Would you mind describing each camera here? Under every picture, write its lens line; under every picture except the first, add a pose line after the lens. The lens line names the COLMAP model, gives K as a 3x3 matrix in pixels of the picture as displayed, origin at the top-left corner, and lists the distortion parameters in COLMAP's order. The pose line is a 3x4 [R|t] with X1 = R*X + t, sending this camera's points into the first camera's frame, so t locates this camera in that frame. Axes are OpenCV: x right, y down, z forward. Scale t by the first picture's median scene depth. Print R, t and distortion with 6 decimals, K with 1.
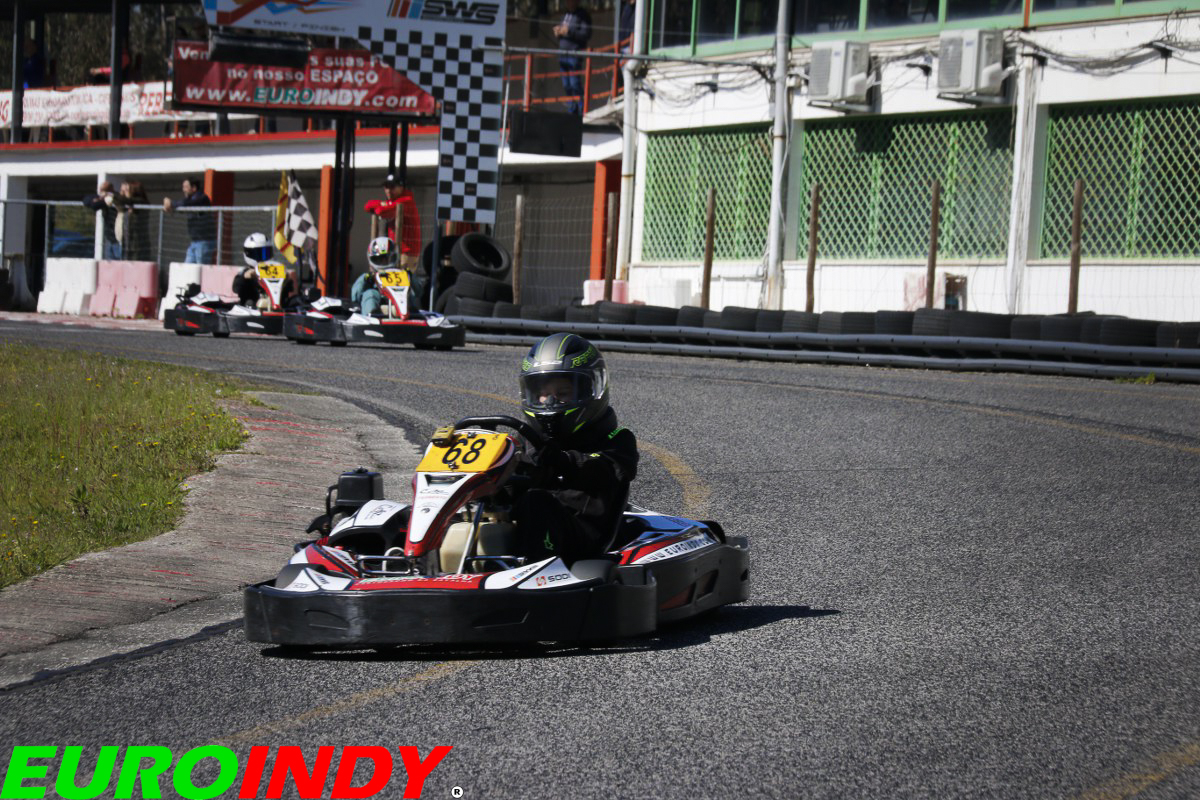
lens RADIAL K [[5994.2, 0, 604.1], [0, 5994.2, 460.3], [0, 0, 1]] dist [1.905947, -2.102697]
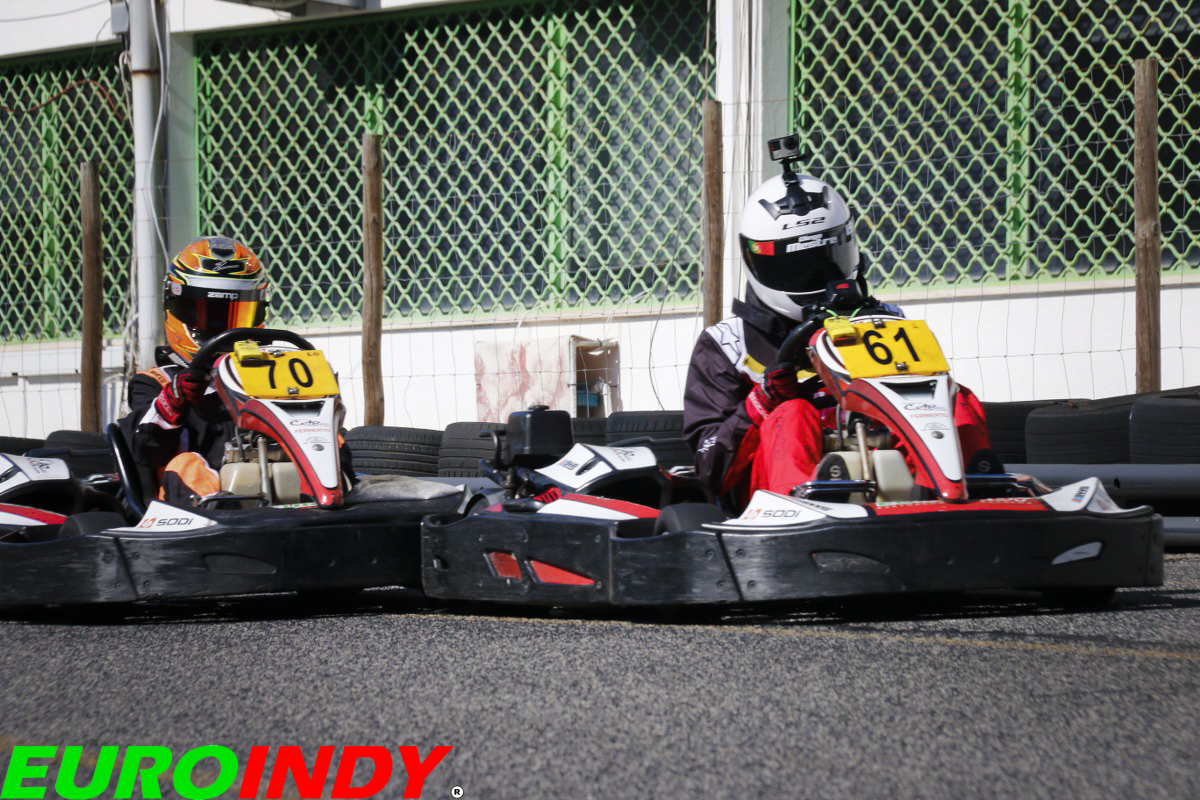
lens RADIAL K [[8685.5, 0, 608.1], [0, 8685.5, 470.6], [0, 0, 1]] dist [3.348289, 11.233629]
pose [[0.987687, -0.063516, 0.142972, -0.036558], [0.066381, 0.997676, -0.015354, -0.010142], [-0.141664, 0.024655, 0.989608, 0.328808]]
